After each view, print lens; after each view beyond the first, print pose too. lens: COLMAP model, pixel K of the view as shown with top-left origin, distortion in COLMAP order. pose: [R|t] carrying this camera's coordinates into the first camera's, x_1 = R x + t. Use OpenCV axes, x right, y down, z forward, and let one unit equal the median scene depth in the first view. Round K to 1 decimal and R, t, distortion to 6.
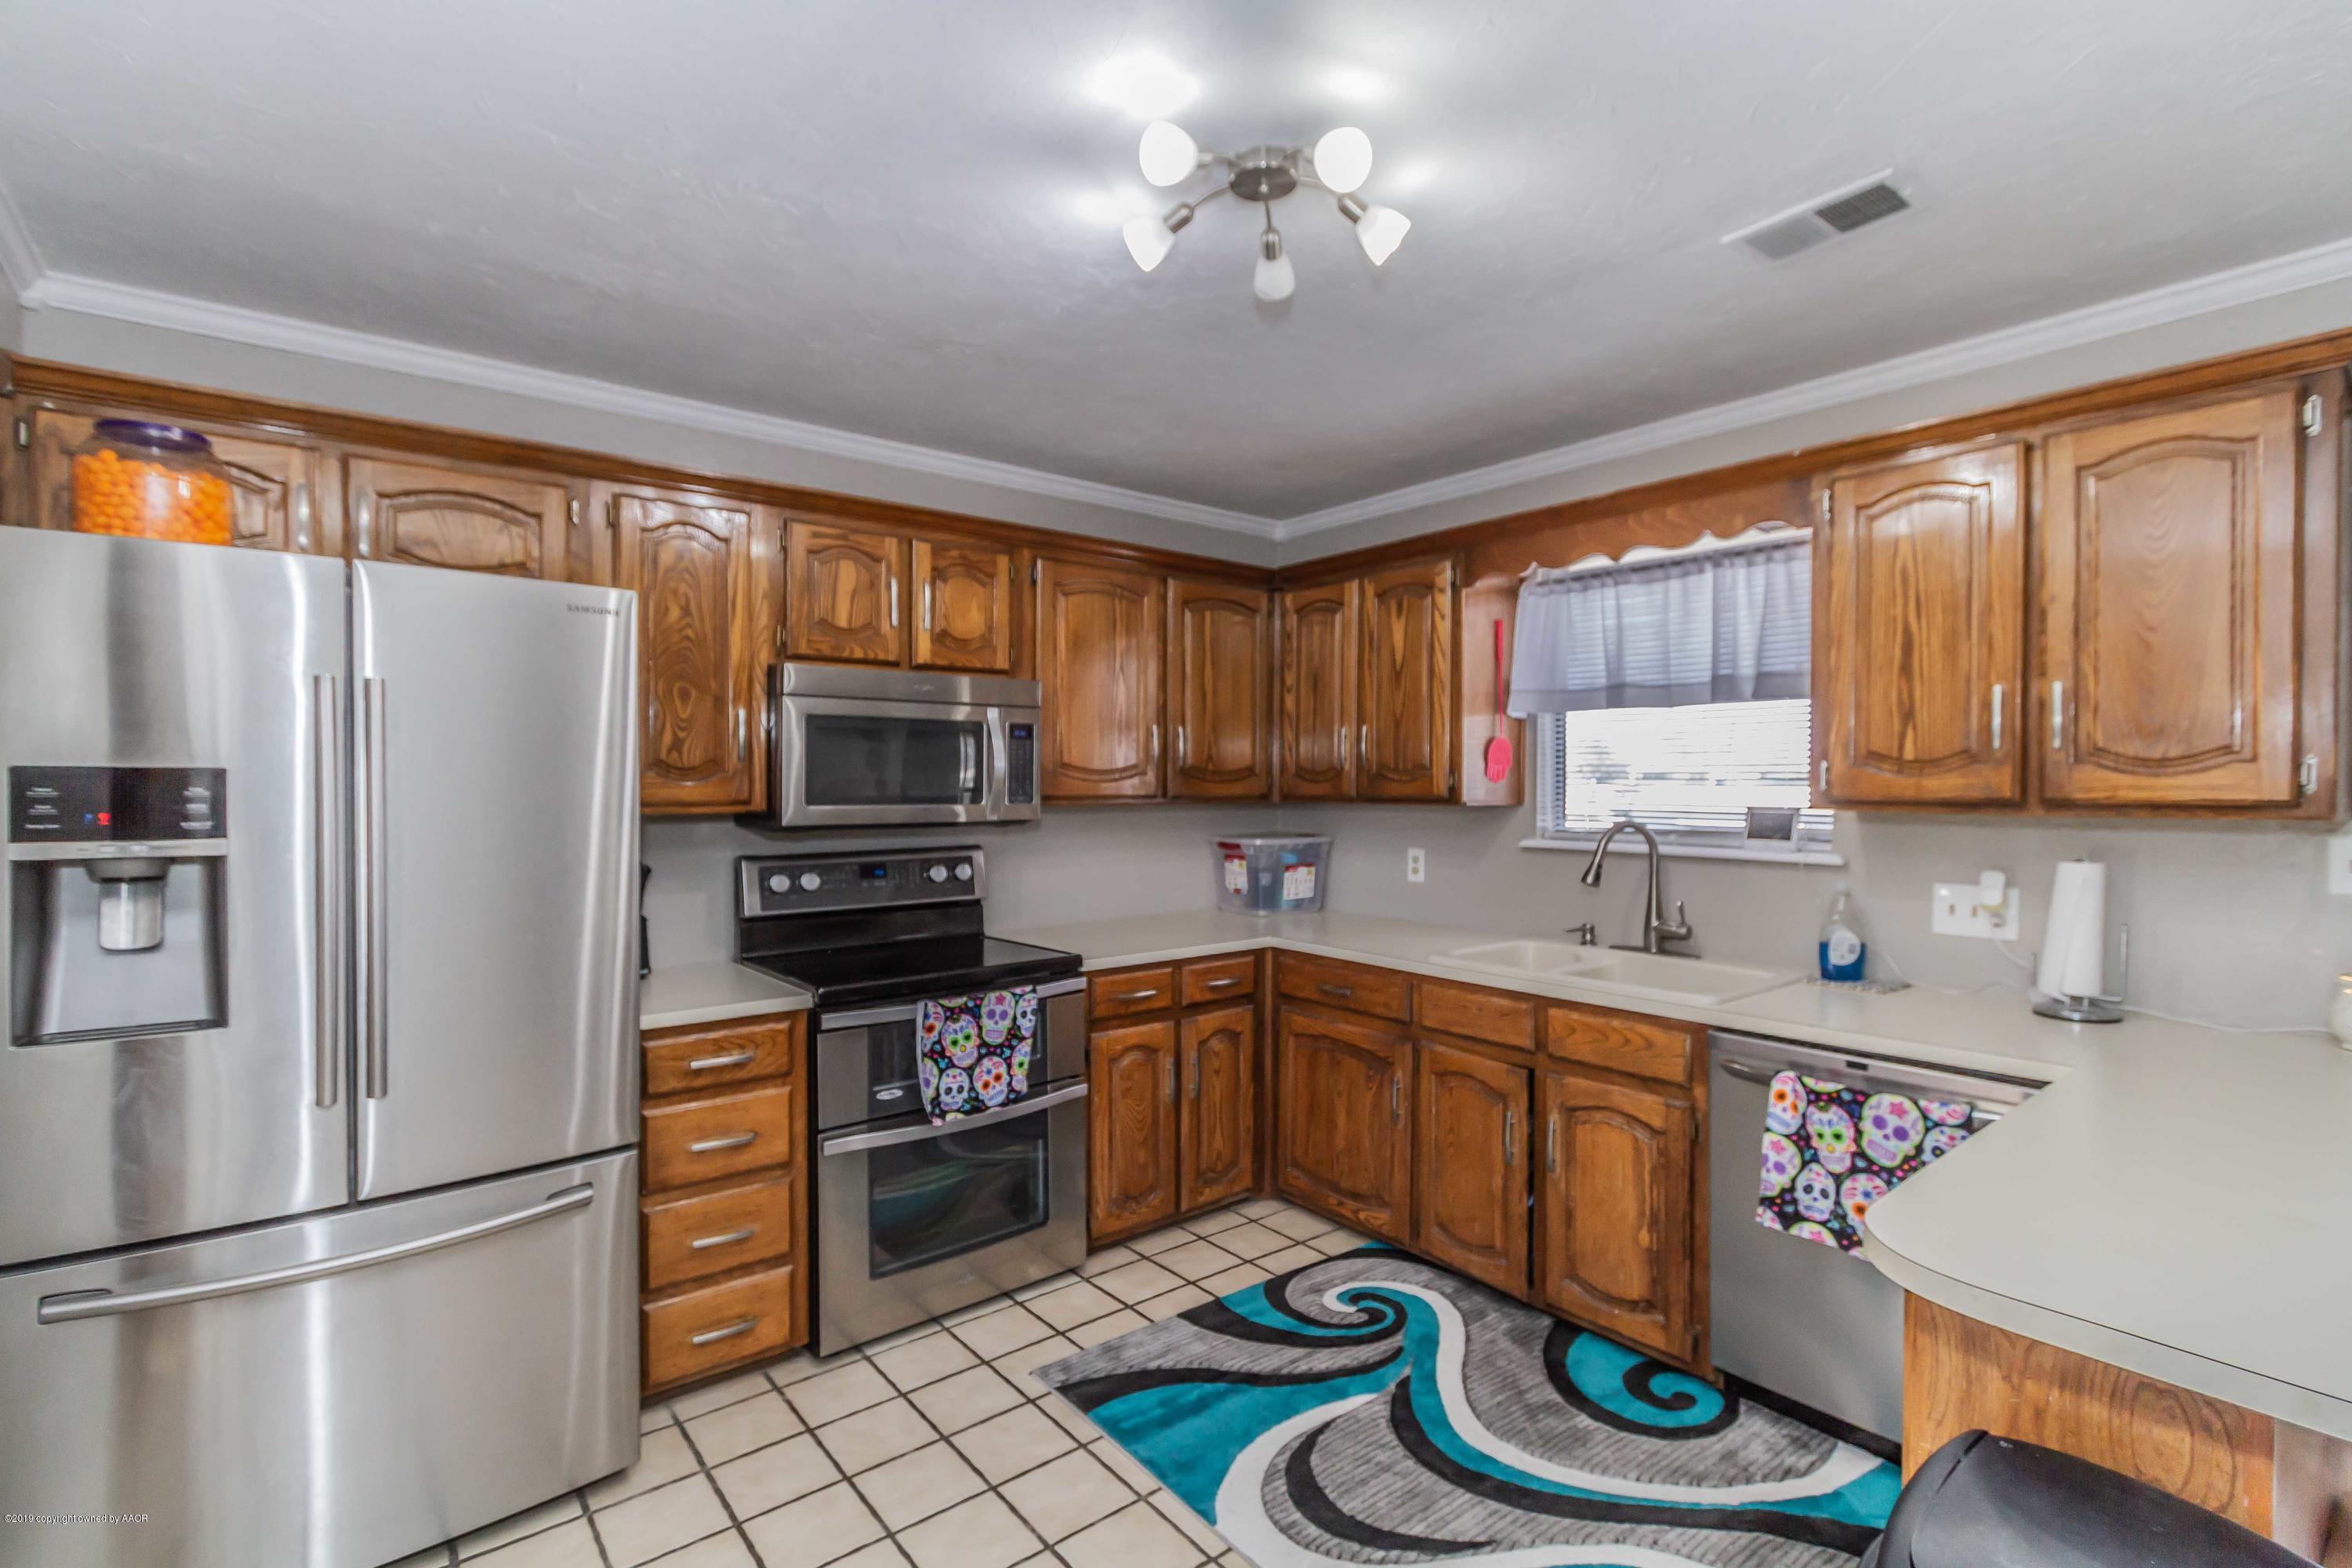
lens RADIAL K [[1095.5, 0, 1172.1], [0, 1095.5, 789.5], [0, 0, 1]] dist [-0.009621, 0.001749]
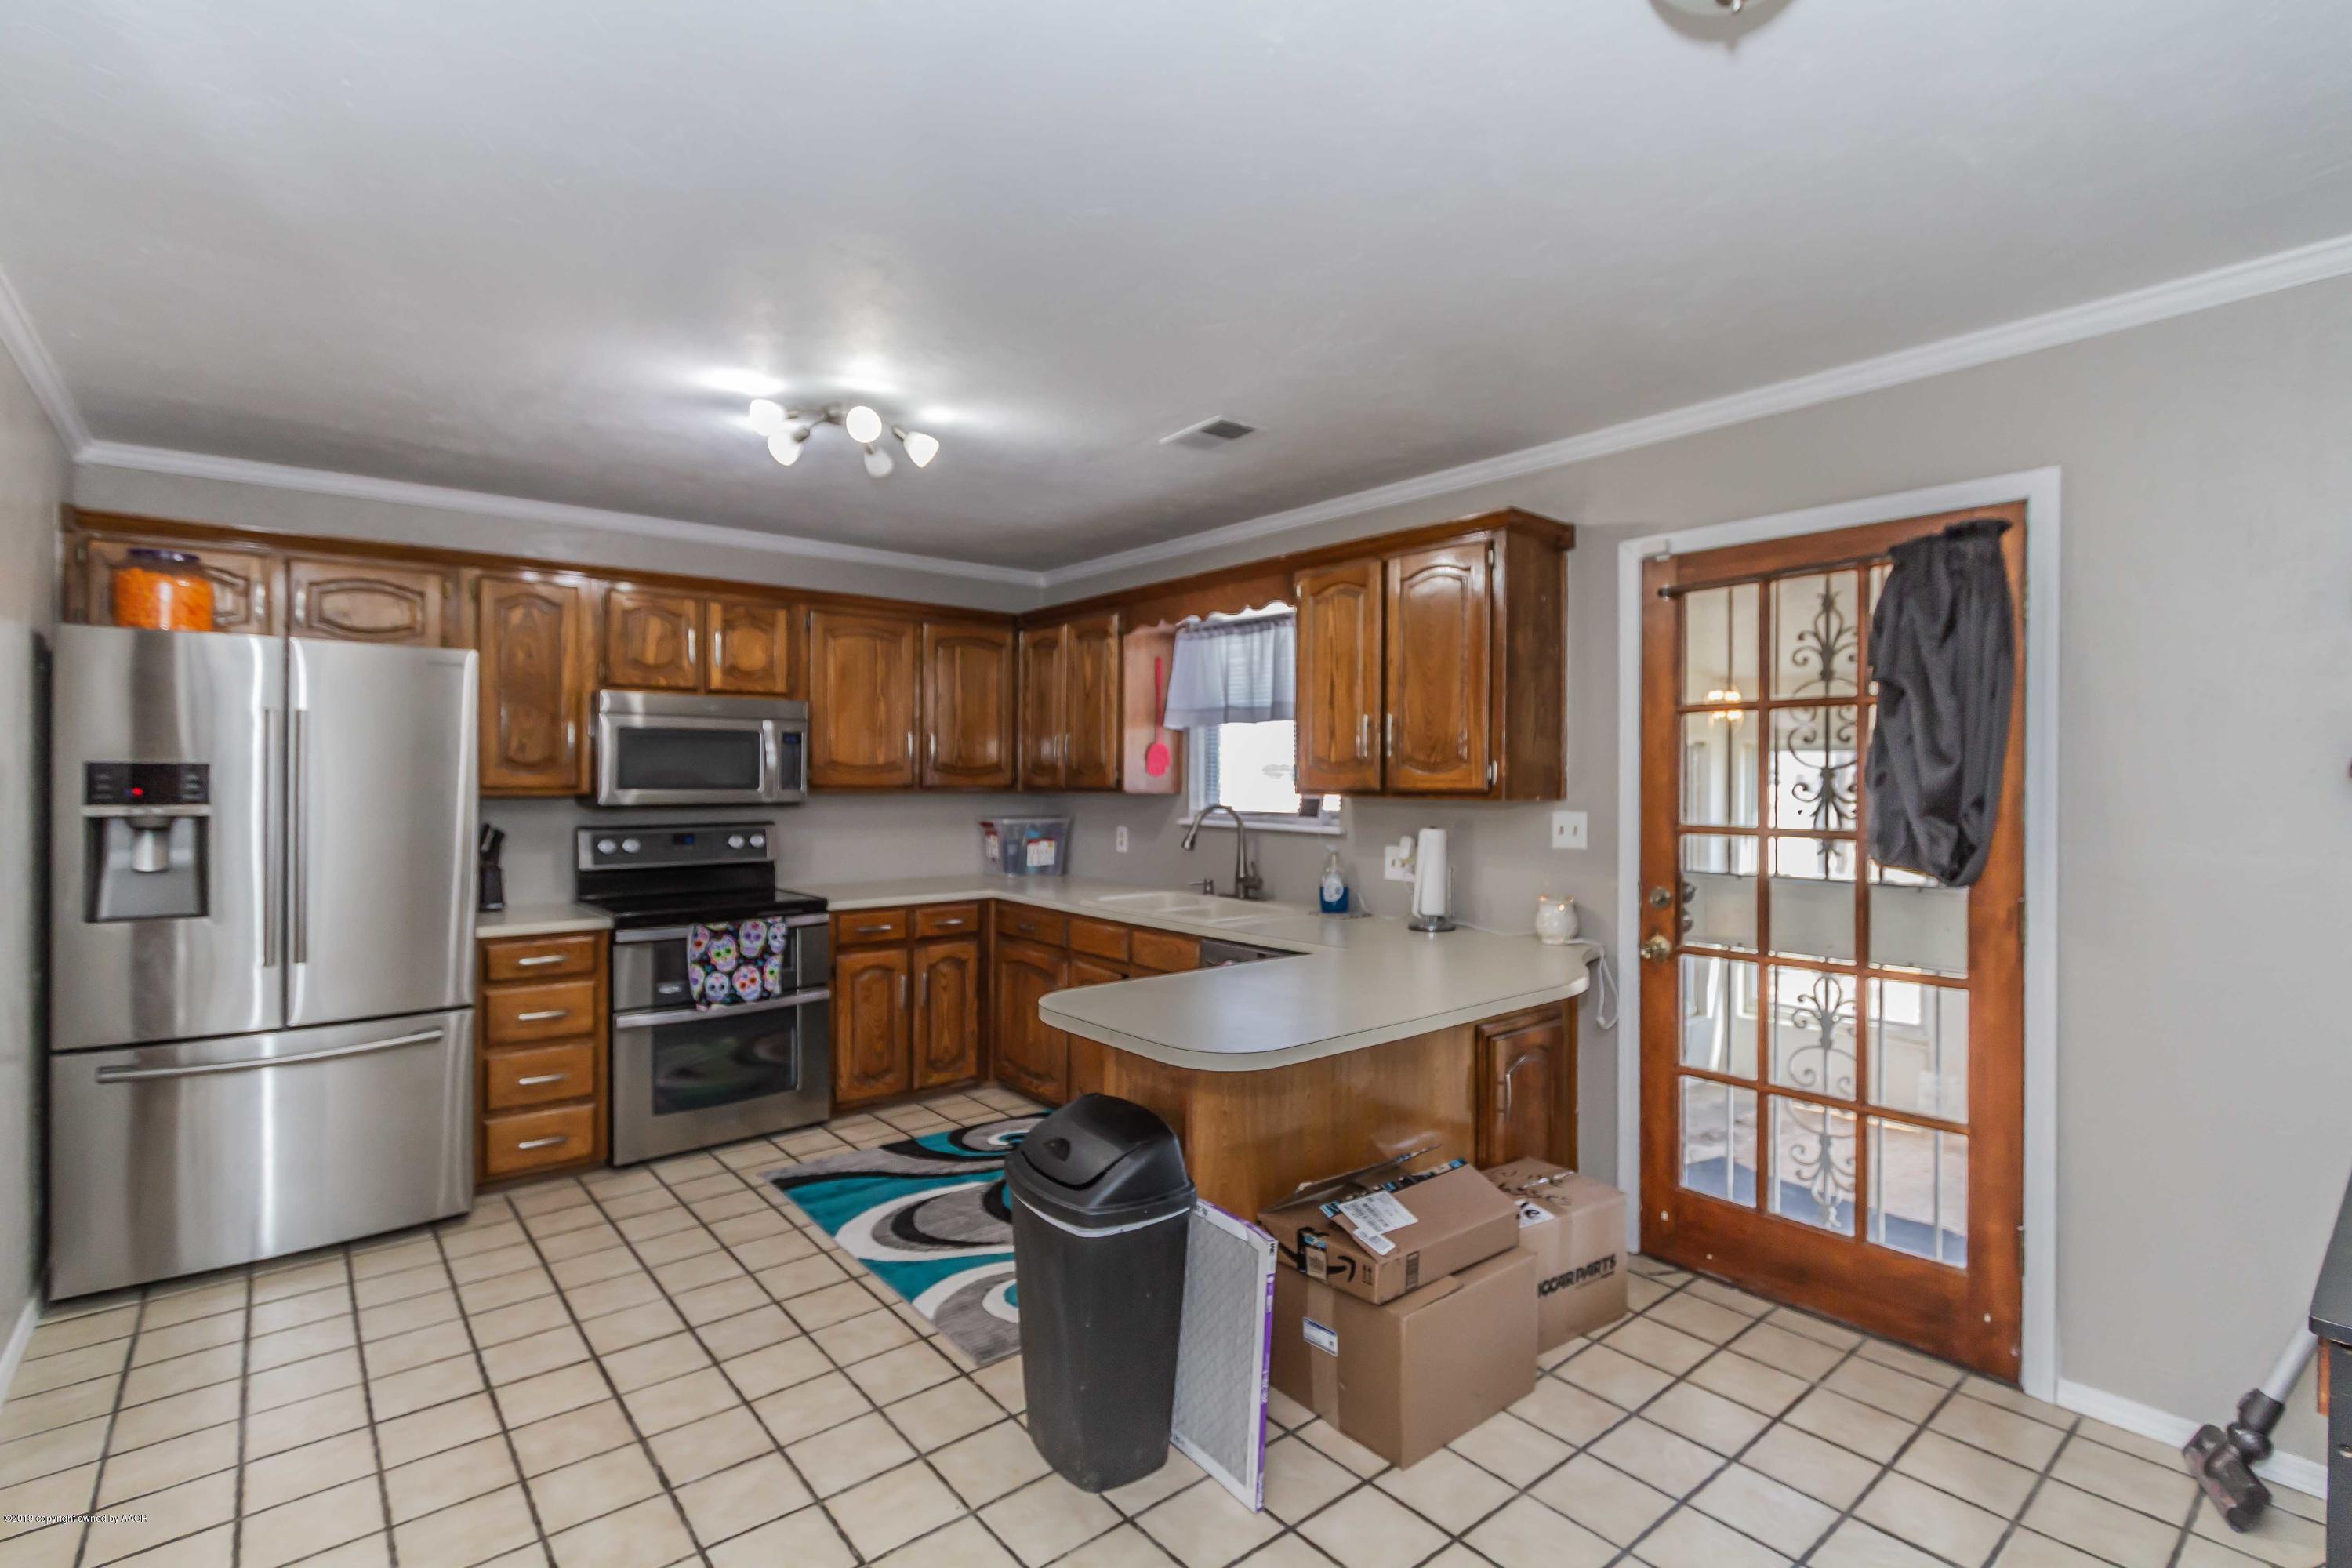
lens RADIAL K [[1095.5, 0, 1189.6], [0, 1095.5, 771.7], [0, 0, 1]] dist [-0.009621, 0.001749]
pose [[0.999181, 0.004754, 0.040192, 0.386977], [-0.004265, 0.999916, -0.012246, 0.005378], [-0.040246, 0.012065, 0.999117, -0.498968]]
